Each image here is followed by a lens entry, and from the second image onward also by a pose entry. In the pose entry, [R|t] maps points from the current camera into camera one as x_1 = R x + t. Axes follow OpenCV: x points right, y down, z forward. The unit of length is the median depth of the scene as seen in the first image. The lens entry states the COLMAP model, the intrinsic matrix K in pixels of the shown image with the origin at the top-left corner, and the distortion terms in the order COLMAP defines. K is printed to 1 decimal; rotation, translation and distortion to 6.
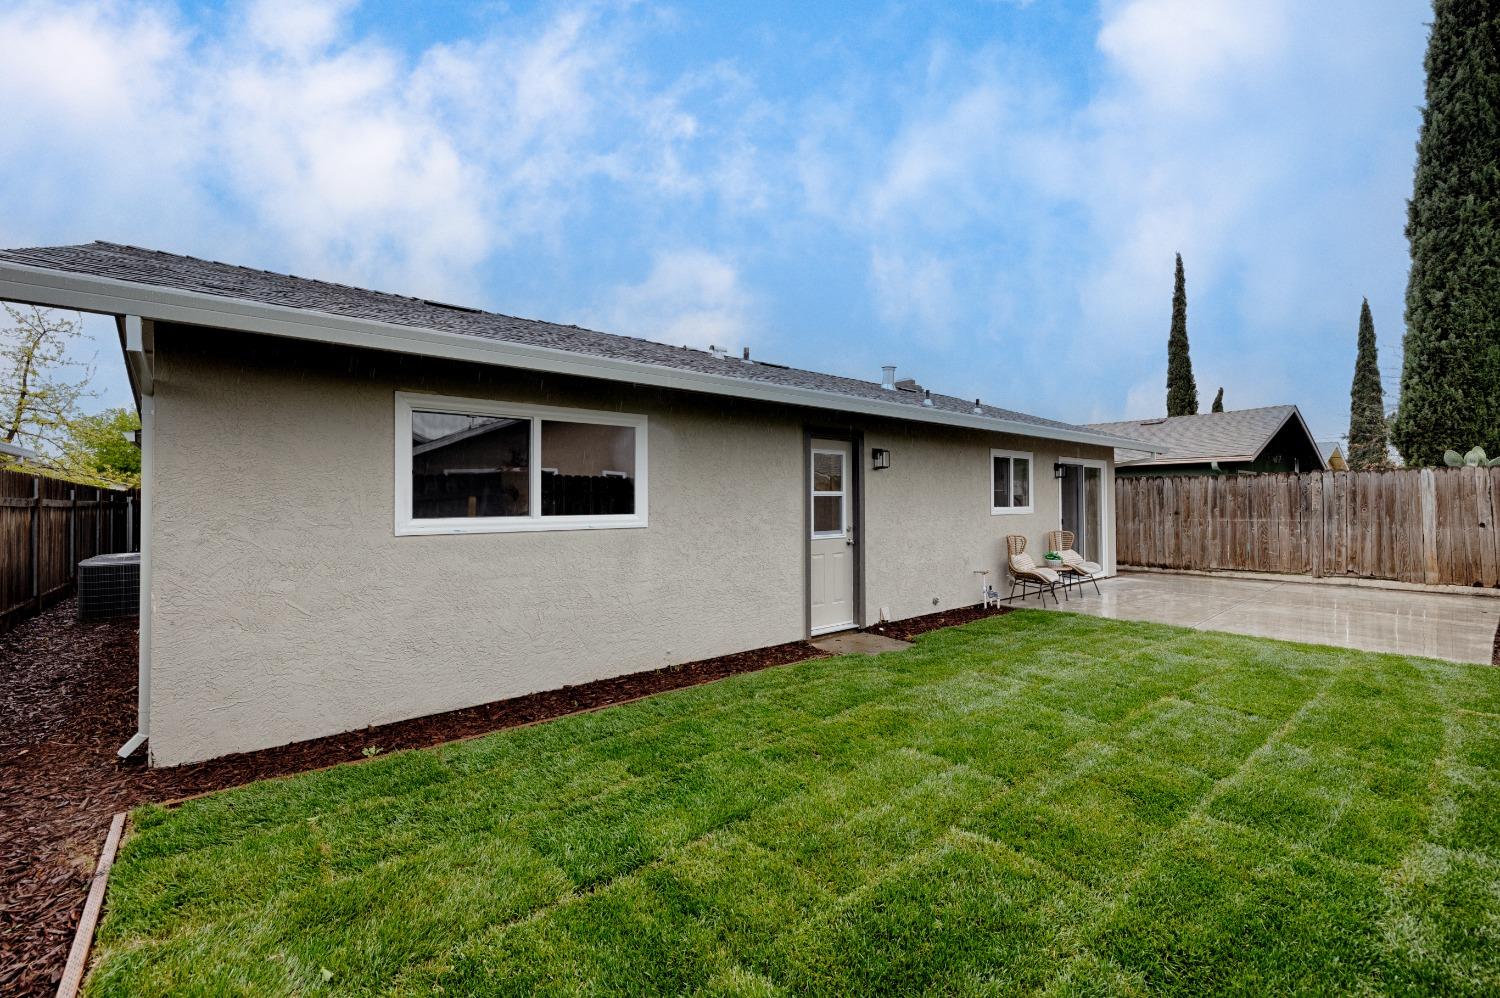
lens RADIAL K [[647.5, 0, 751.2], [0, 647.5, 533.7], [0, 0, 1]] dist [0.000458, 0.000012]
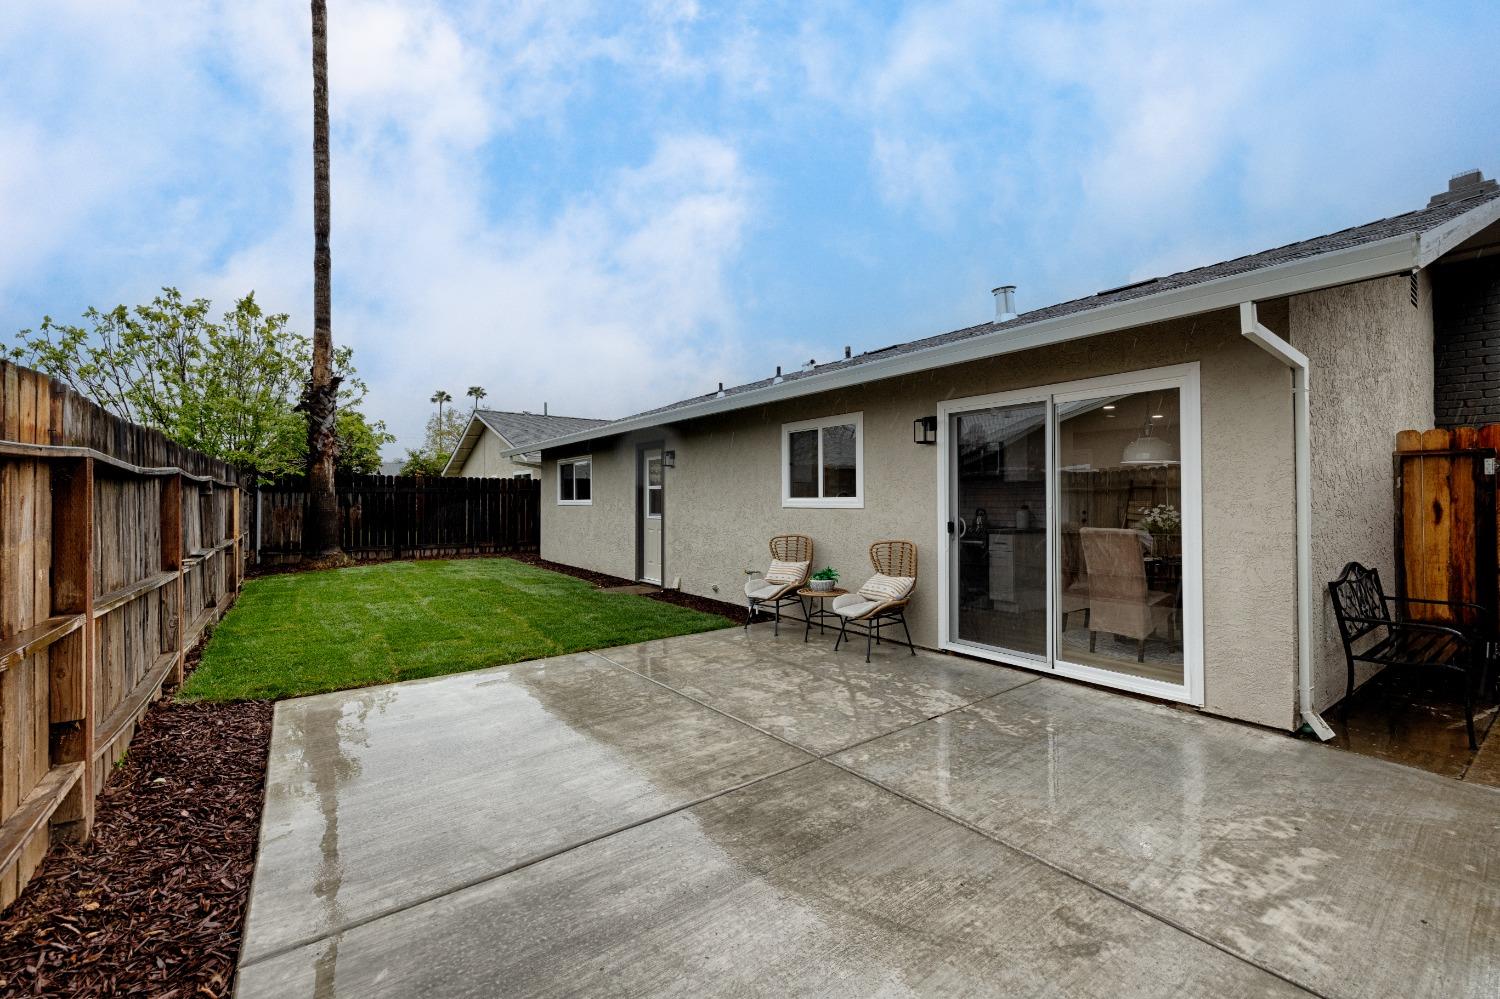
lens RADIAL K [[629.0, 0, 749.3], [0, 629.0, 494.5], [0, 0, 1]] dist [0.001588, 0.000051]
pose [[-0.057052, 0.012070, -0.998298, 1.096348], [-0.027525, 0.999528, 0.013658, -0.051602], [0.997992, 0.028257, -0.056693, 0.953968]]
